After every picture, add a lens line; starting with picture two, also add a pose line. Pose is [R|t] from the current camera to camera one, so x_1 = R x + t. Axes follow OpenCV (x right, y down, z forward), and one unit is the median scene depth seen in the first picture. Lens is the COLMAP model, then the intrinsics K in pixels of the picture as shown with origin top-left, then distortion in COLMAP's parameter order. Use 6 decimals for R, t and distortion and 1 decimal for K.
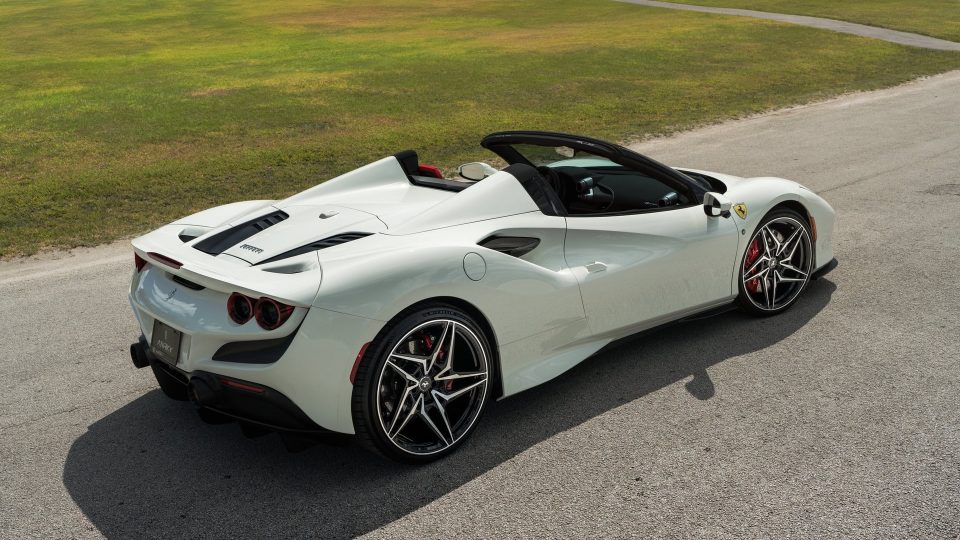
lens RADIAL K [[1007.1, 0, 459.6], [0, 1007.1, 292.5], [0, 0, 1]] dist [-0.003598, 0.000000]
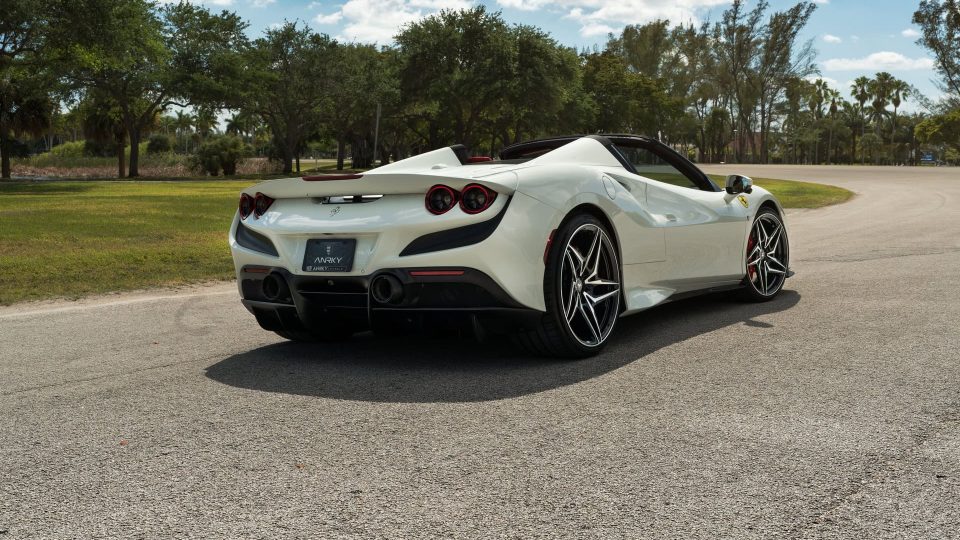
lens RADIAL K [[1152.2, 0, 523.6], [0, 1152.2, 232.1], [0, 0, 1]] dist [-0.009309, 0.000000]
pose [[0.944280, 0.020335, 0.328515, -0.458608], [0.067629, 0.964806, -0.254116, 0.316714], [-0.322121, 0.262174, 0.909672, -0.140945]]
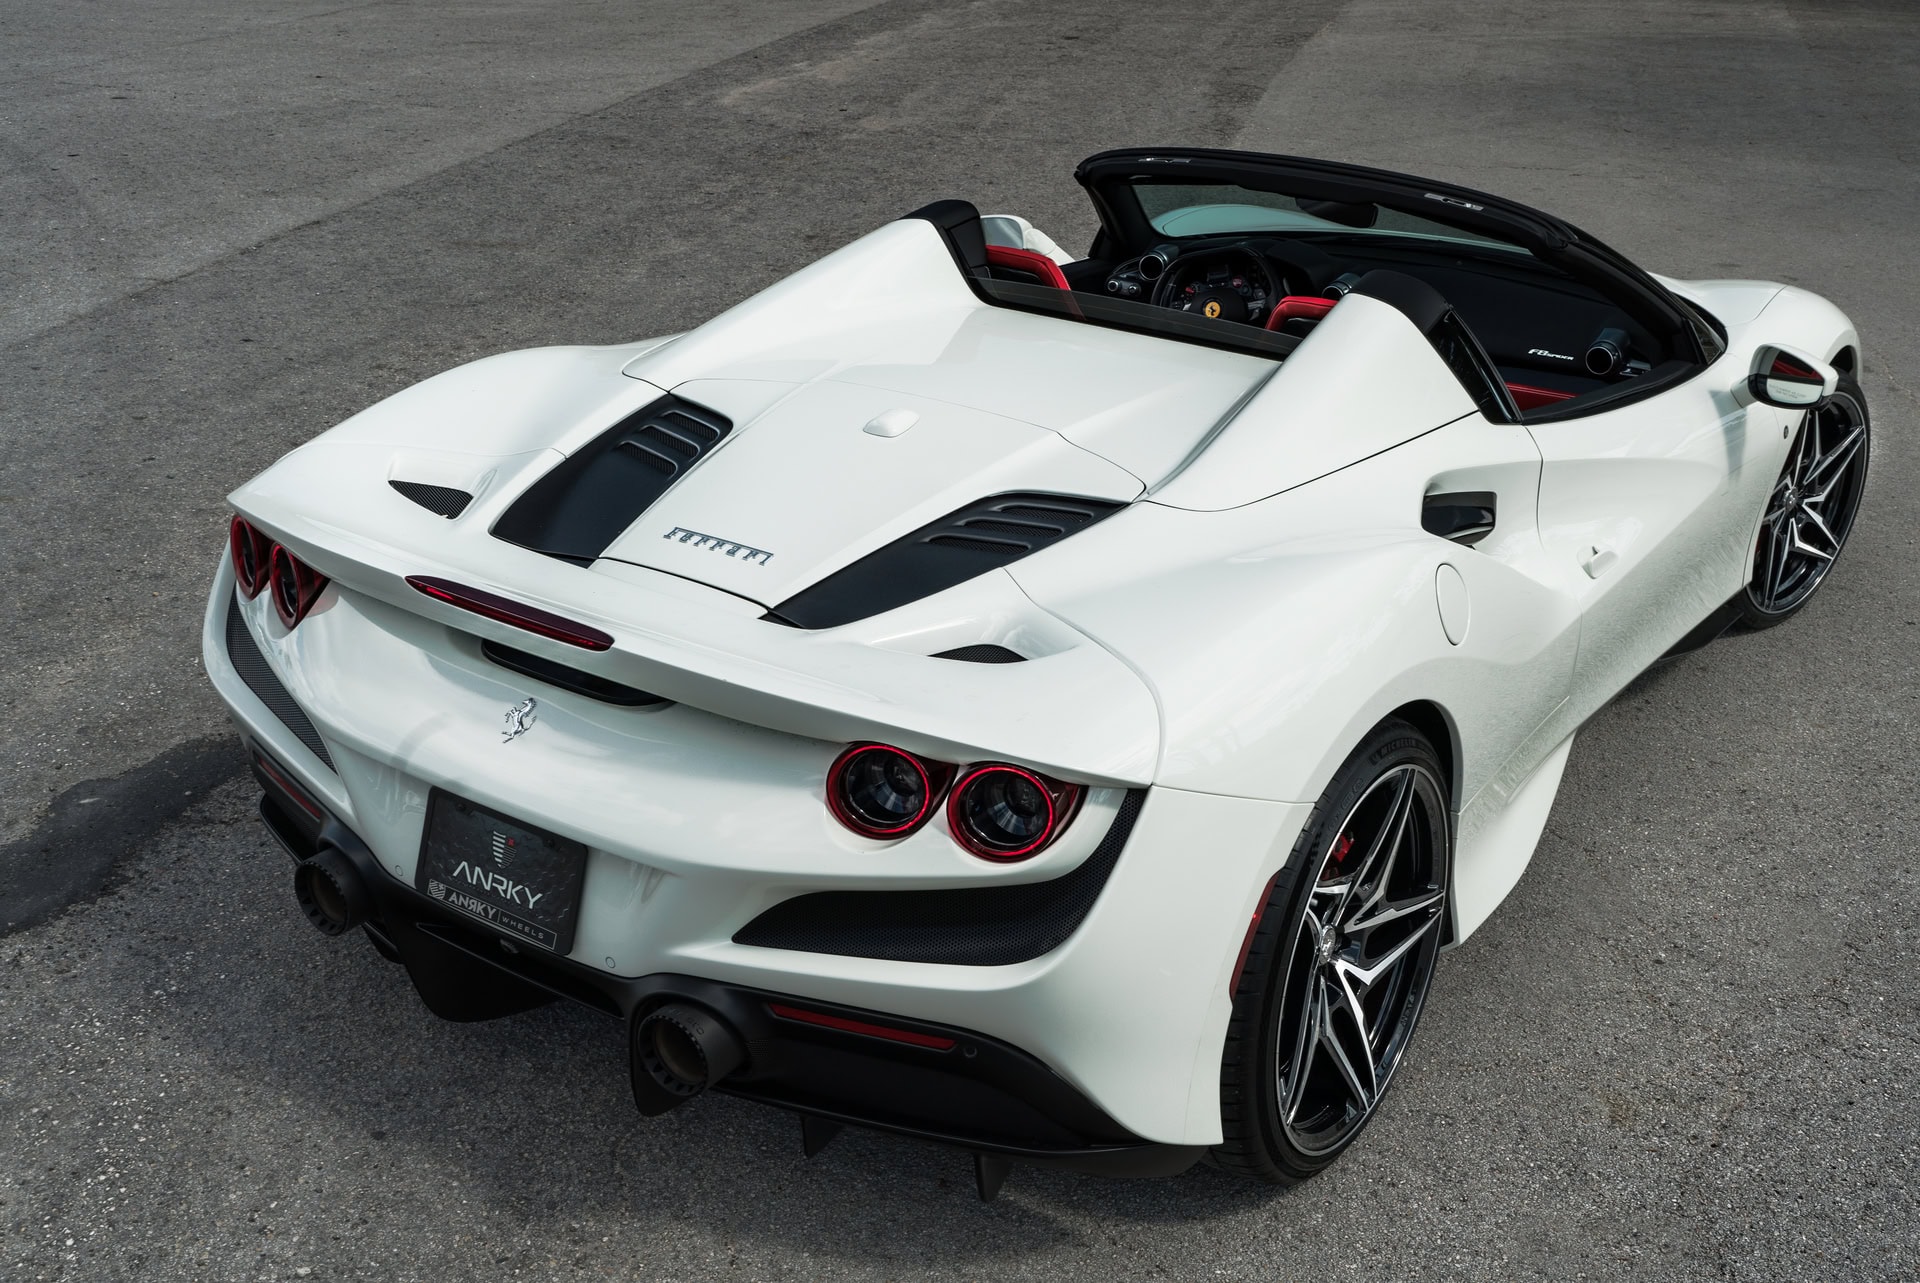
lens RADIAL K [[2200.2, 0, 1077.6], [0, 2200.2, 611.8], [0, 0, 1]] dist [0.010073, 0.000000]
pose [[0.943141, -0.039043, 0.330093, -0.320289], [0.007057, 0.995206, 0.097549, -0.087418], [-0.332319, -0.089673, 0.938894, 0.296699]]
